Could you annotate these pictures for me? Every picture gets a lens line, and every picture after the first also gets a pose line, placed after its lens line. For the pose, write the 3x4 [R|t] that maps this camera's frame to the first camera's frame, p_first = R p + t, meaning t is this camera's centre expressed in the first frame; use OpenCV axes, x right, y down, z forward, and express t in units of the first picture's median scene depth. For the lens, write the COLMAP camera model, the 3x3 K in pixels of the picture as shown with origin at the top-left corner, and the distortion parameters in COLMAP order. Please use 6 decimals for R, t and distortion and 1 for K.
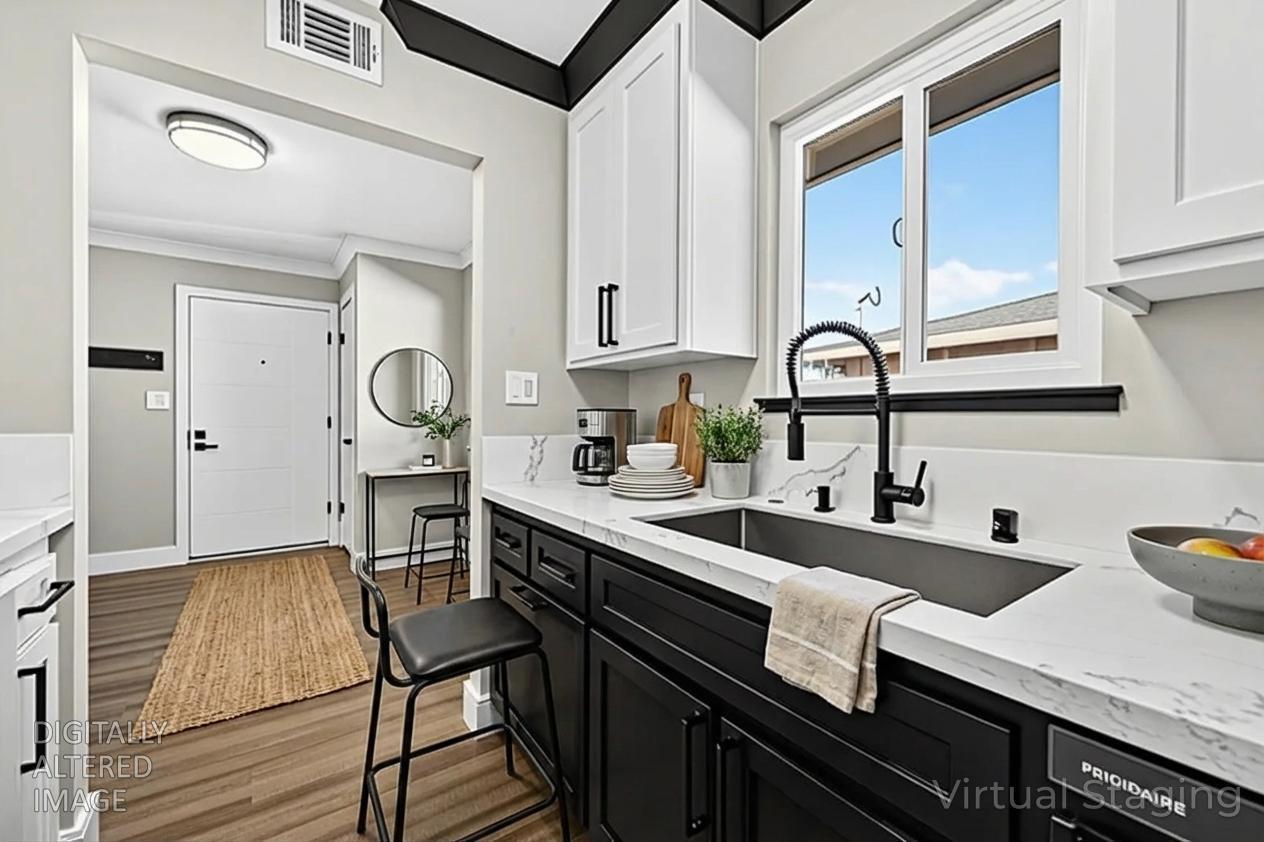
lens RADIAL K [[507.6, 0, 632.0], [0, 507.6, 421.0], [0, 0, 1]] dist [0.011699, -0.000104]
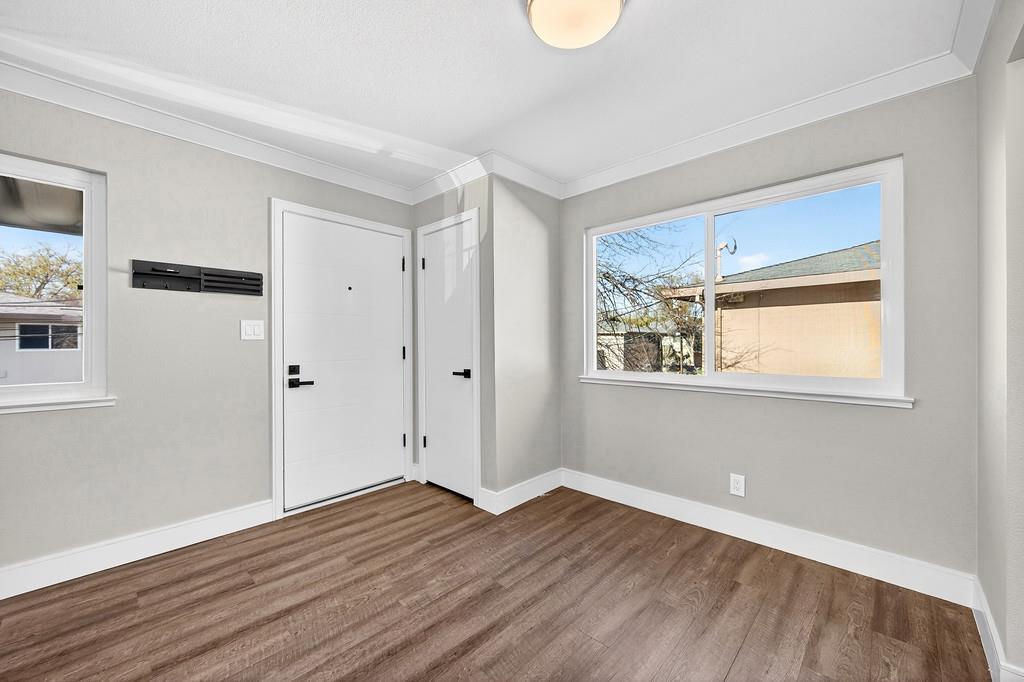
lens RADIAL K [[402.5, 0, 516.1], [0, 402.5, 342.3], [0, 0, 1]] dist [0.000752, -0.000158]
pose [[0.979527, -0.010786, 0.201026, -0.620440], [0.011521, 0.999931, -0.002484, -0.014369], [-0.200985, 0.004750, 0.979583, 0.252841]]
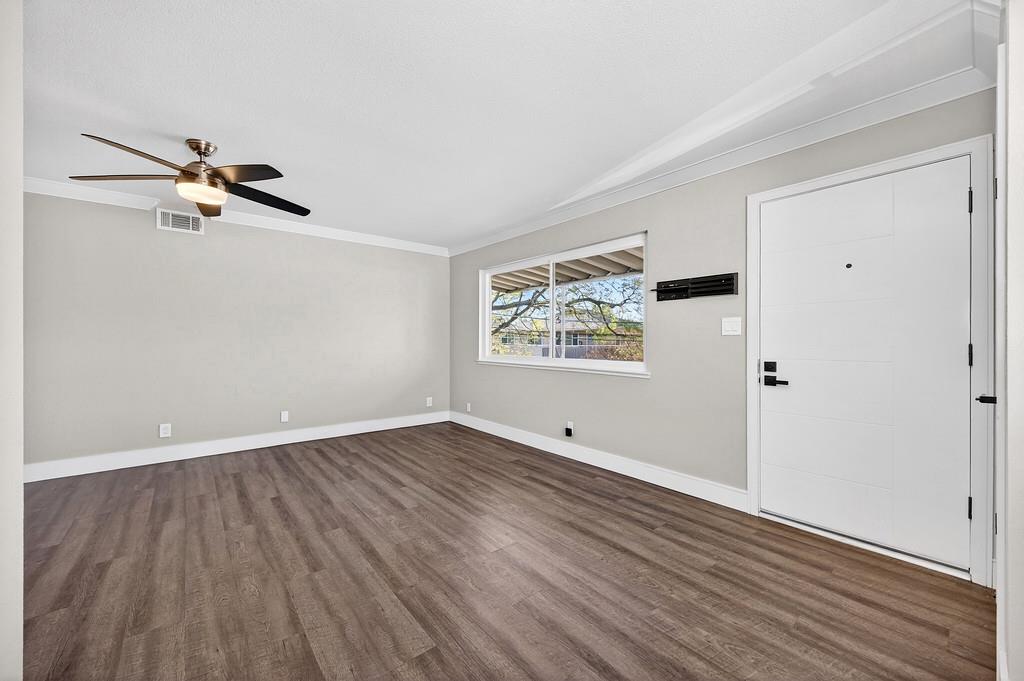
lens RADIAL K [[399.1, 0, 512.0], [0, 399.1, 340.5], [0, 0, 1]] dist [0.006164, -0.000055]
pose [[0.069739, -0.008556, -0.997529, -0.230226], [-0.006640, 0.999937, -0.009041, -0.007008], [0.997543, 0.007254, 0.069678, 0.546881]]
